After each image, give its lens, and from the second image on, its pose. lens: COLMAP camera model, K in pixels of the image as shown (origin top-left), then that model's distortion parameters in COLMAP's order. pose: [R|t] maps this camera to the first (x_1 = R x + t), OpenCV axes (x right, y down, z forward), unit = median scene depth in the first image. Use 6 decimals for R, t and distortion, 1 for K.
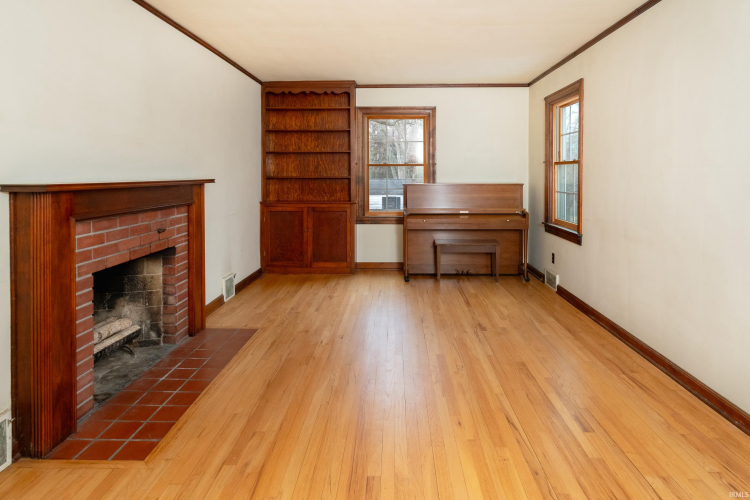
lens RADIAL K [[474.7, 0, 375.3], [0, 474.7, 231.7], [0, 0, 1]] dist [0.008458, -0.003229]
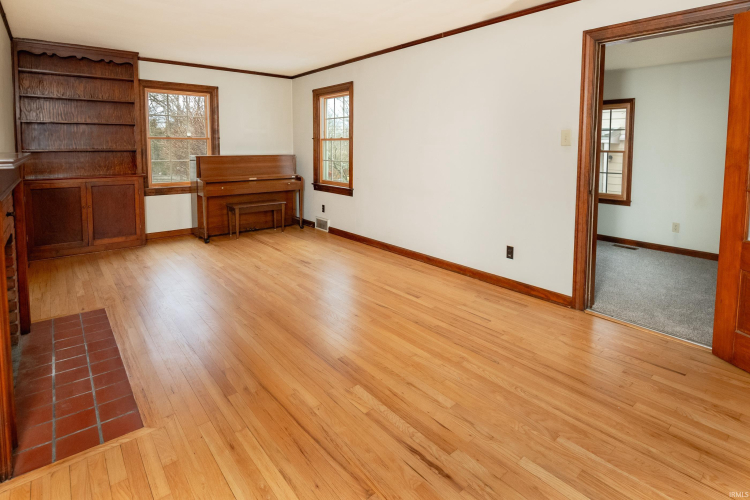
lens RADIAL K [[390.4, 0, 392.6], [0, 390.4, 237.2], [0, 0, 1]] dist [0.002902, -0.003326]
pose [[0.733320, -0.151238, 0.662849, -0.249370], [0.080034, 0.987369, 0.136738, -0.001712], [-0.675157, -0.047222, 0.736161, 0.008653]]
